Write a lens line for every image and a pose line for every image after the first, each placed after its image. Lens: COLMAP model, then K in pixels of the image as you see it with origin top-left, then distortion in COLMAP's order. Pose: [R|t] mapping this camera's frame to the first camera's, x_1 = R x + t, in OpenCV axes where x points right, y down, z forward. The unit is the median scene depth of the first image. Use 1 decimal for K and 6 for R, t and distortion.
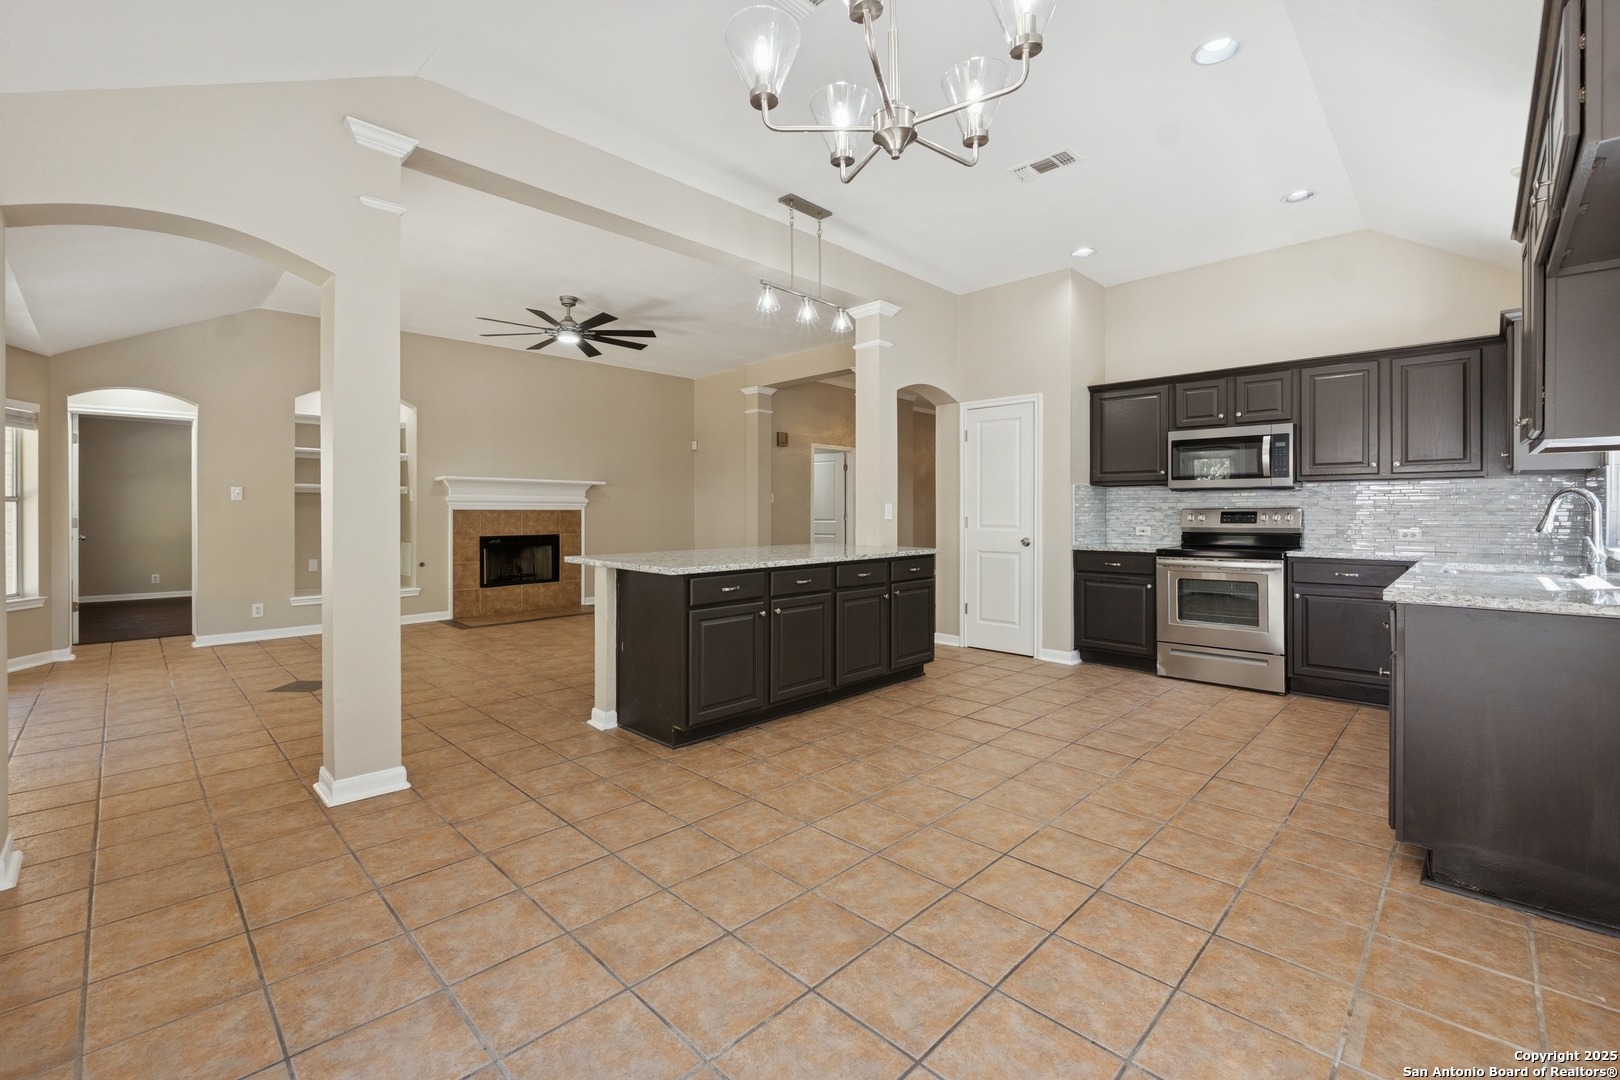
lens RADIAL K [[685.0, 0, 801.3], [0, 685.0, 514.7], [0, 0, 1]] dist [-0.008123, 0.000235]
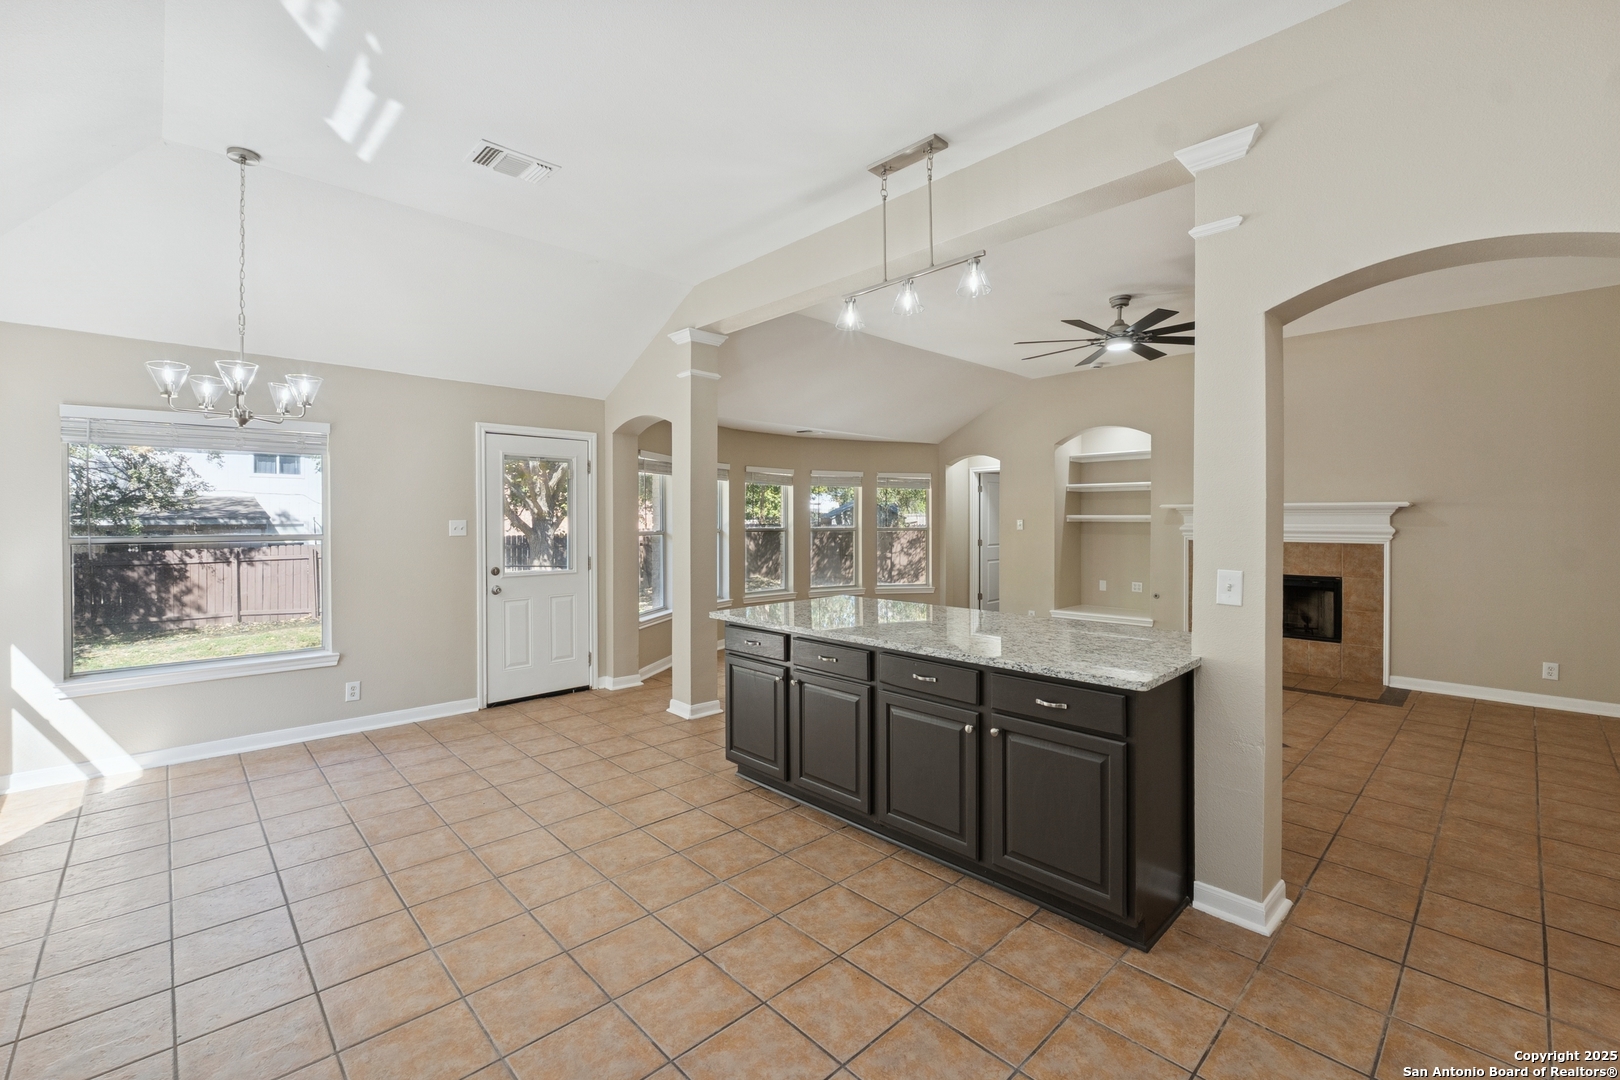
lens RADIAL K [[685.0, 0, 805.9], [0, 685.0, 518.9], [0, 0, 1]] dist [-0.008123, 0.000235]
pose [[-0.025701, 0.001433, -0.999669, 0.623744], [-0.003477, 0.999993, 0.001522, -0.052734], [0.999664, 0.003515, -0.025696, 0.764935]]
